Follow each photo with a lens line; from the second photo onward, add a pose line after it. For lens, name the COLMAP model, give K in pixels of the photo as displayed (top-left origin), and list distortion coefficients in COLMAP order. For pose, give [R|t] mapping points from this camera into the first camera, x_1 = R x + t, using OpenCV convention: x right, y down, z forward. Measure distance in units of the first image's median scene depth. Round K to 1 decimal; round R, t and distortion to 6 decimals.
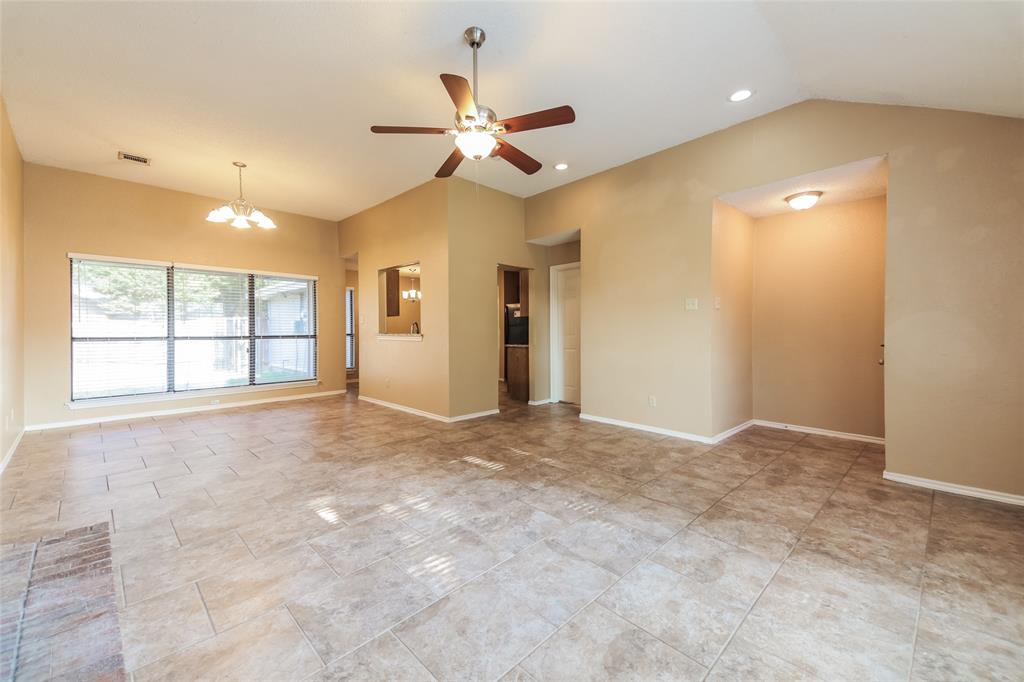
lens RADIAL K [[413.9, 0, 512.4], [0, 413.9, 337.4], [0, 0, 1]] dist [0.139098, -0.055028]
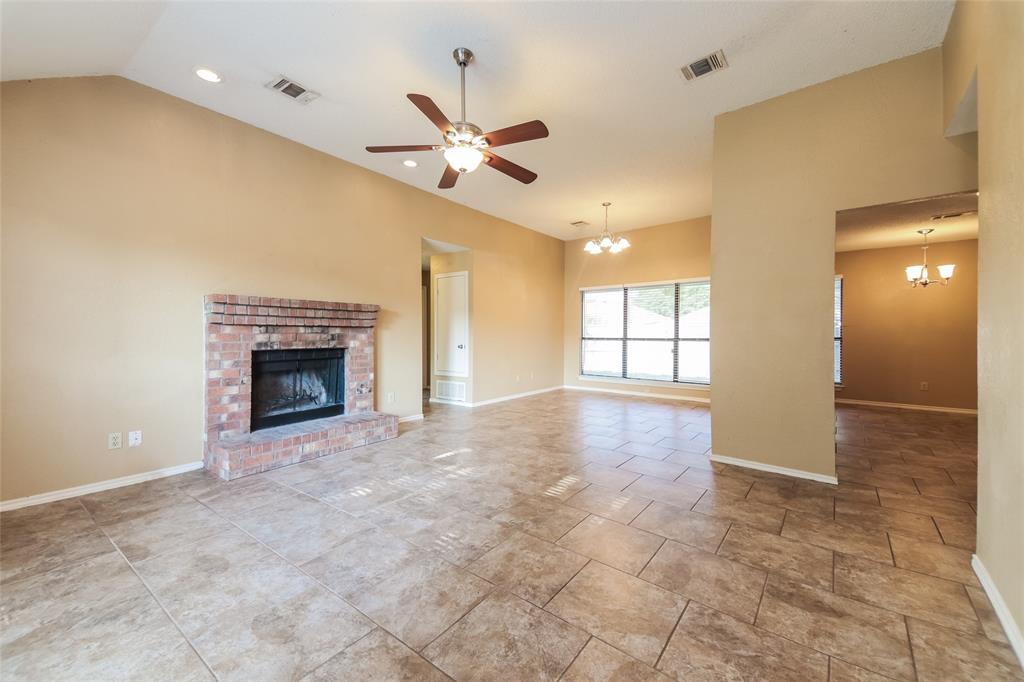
lens RADIAL K [[413.9, 0, 512.4], [0, 413.9, 337.4], [0, 0, 1]] dist [0.139098, -0.055028]
pose [[0.105347, 0.014732, -0.994326, 0.928449], [-0.018568, 0.999745, 0.012845, -0.024022], [0.994262, 0.017109, 0.105594, 0.949074]]
